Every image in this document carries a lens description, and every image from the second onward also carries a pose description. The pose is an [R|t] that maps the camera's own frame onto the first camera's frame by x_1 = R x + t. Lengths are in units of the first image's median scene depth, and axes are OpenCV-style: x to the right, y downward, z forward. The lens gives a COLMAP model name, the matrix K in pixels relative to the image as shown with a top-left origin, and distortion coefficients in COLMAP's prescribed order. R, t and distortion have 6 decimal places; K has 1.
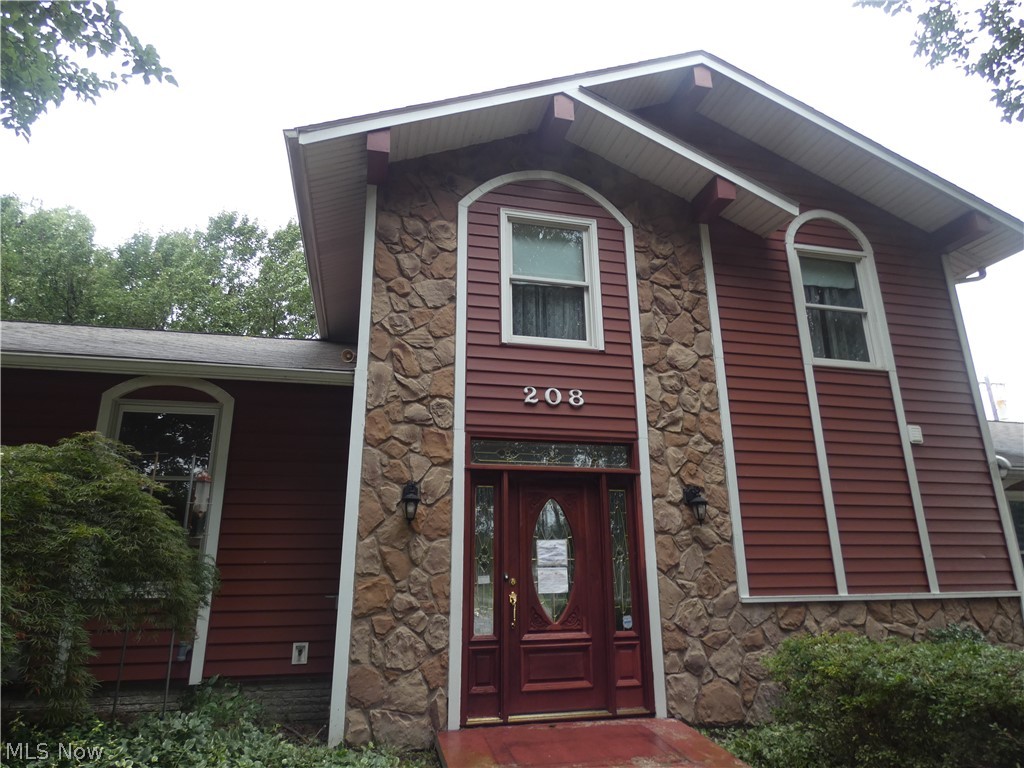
lens RADIAL K [[609.7, 0, 512.0], [0, 609.7, 384.0], [0, 0, 1]] dist [0.016064, 0.000961]
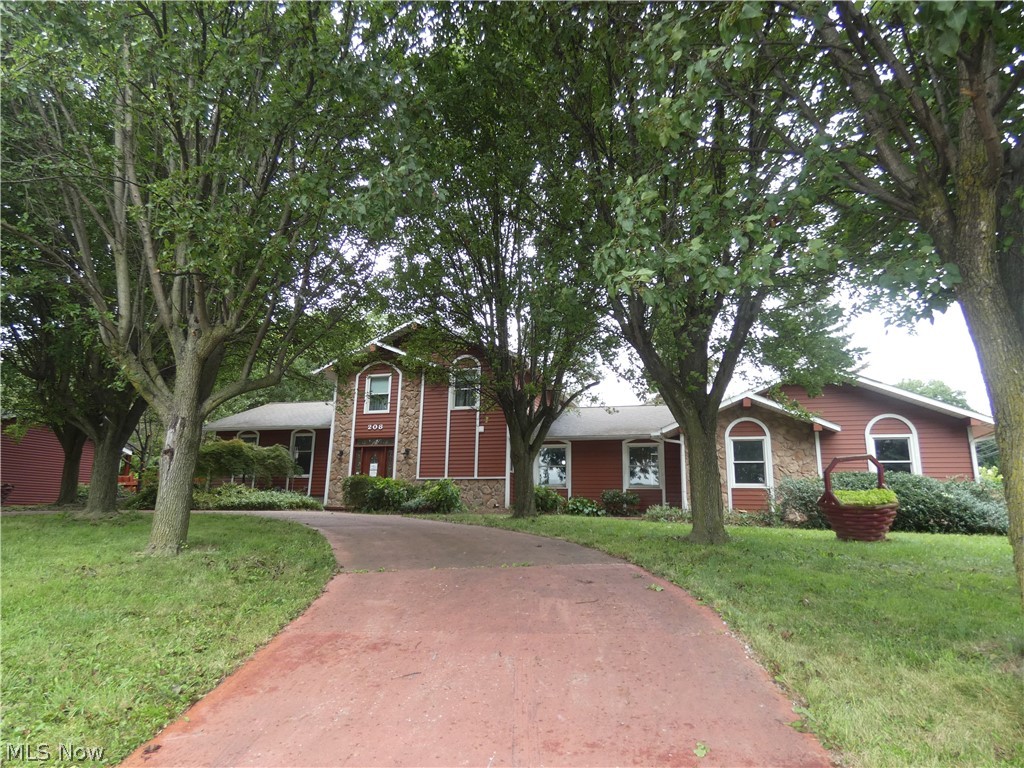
lens RADIAL K [[609.7, 0, 512.0], [0, 609.7, 384.0], [0, 0, 1]] dist [0.016064, 0.000961]
pose [[0.858200, -0.088337, -0.505657, 2.727421], [0.119806, 0.992345, 0.029974, -0.255298], [0.499138, -0.086304, 0.862214, -1.822146]]
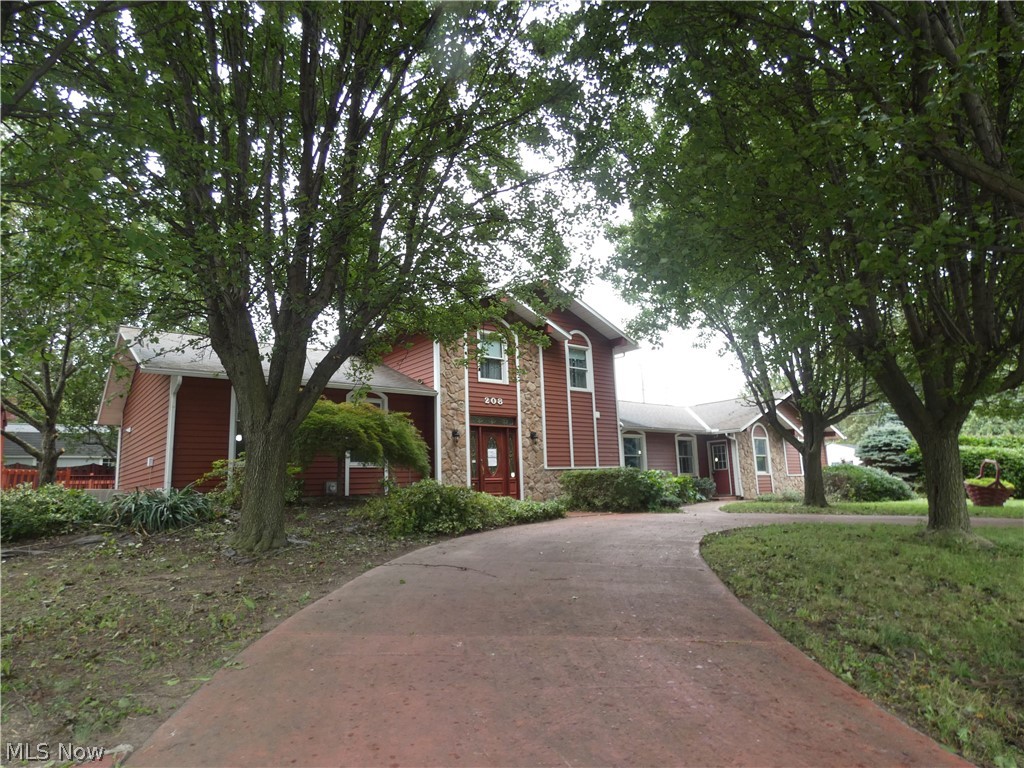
lens RADIAL K [[609.7, 0, 512.0], [0, 609.7, 384.0], [0, 0, 1]] dist [0.016064, 0.000961]
pose [[0.905643, 0.048526, 0.421256, -1.065510], [-0.091969, 0.992262, 0.083418, -0.305272], [-0.413948, -0.114289, 0.903098, -1.624158]]
